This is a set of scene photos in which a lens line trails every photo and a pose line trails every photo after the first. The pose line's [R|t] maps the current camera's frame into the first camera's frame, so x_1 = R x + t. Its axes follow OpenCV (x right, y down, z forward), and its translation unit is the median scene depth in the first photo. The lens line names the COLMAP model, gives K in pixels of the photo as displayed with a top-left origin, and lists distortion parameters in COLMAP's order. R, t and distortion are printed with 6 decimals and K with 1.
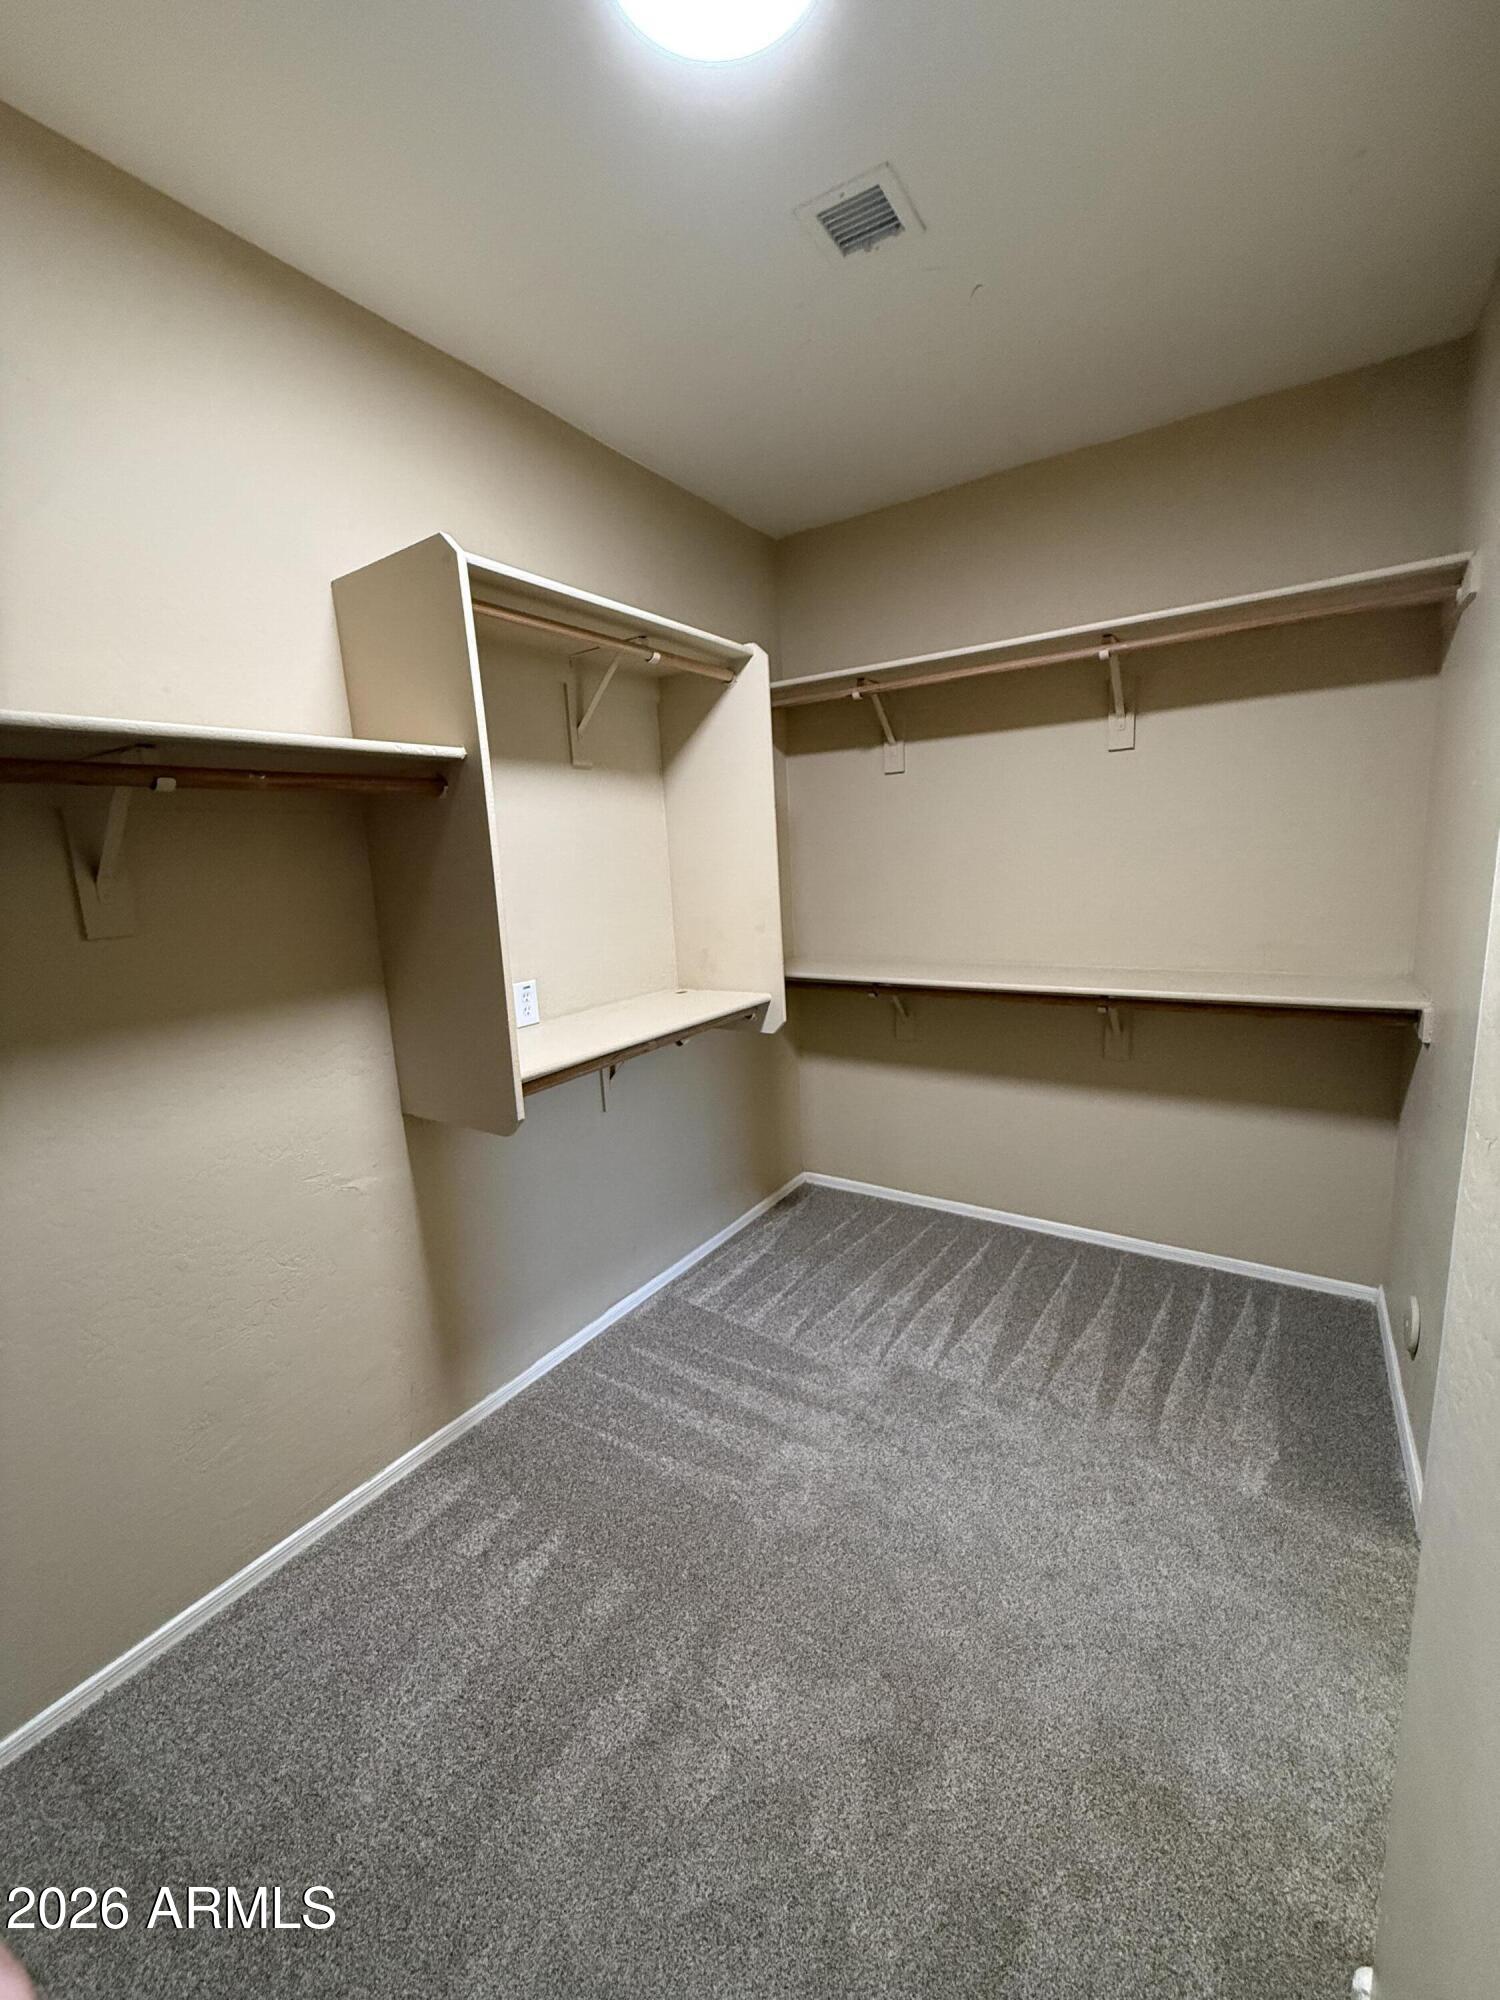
lens RADIAL K [[789.7, 0, 750.0], [0, 789.7, 1000.0], [0, 0, 1]] dist [0.000231, -0.000028]
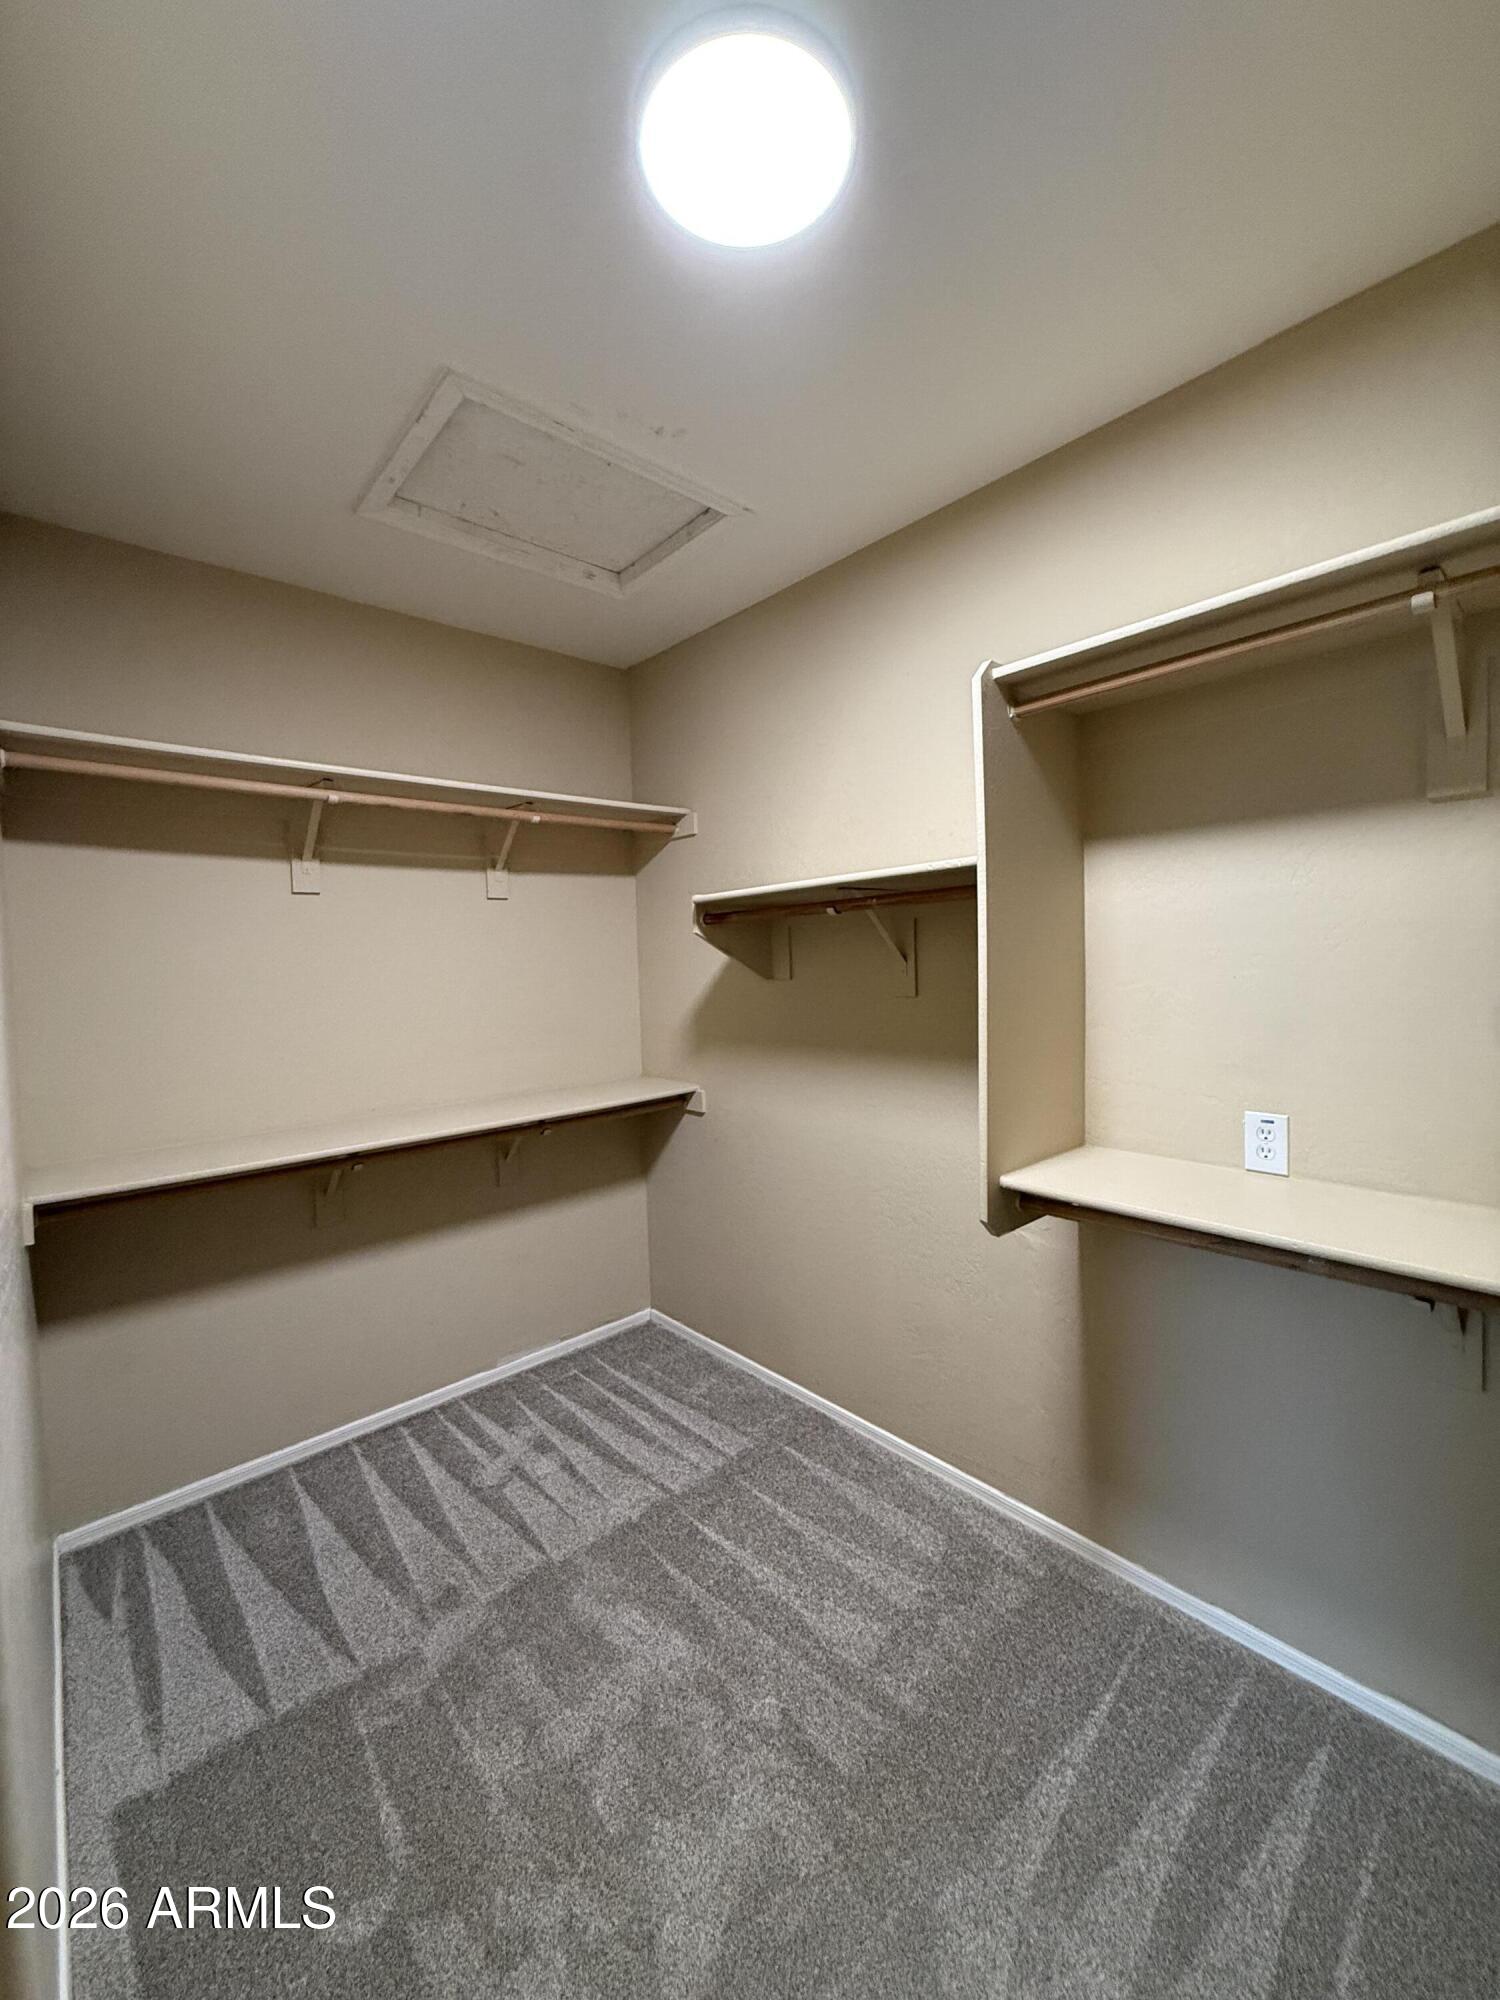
lens RADIAL K [[789.7, 0, 750.0], [0, 789.7, 1000.0], [0, 0, 1]] dist [0.000231, -0.000028]
pose [[-0.247303, 0.104018, -0.963339, 0.560120], [-0.137096, 0.980462, 0.141061, -0.172666], [0.959190, 0.166954, -0.228211, 0.718763]]
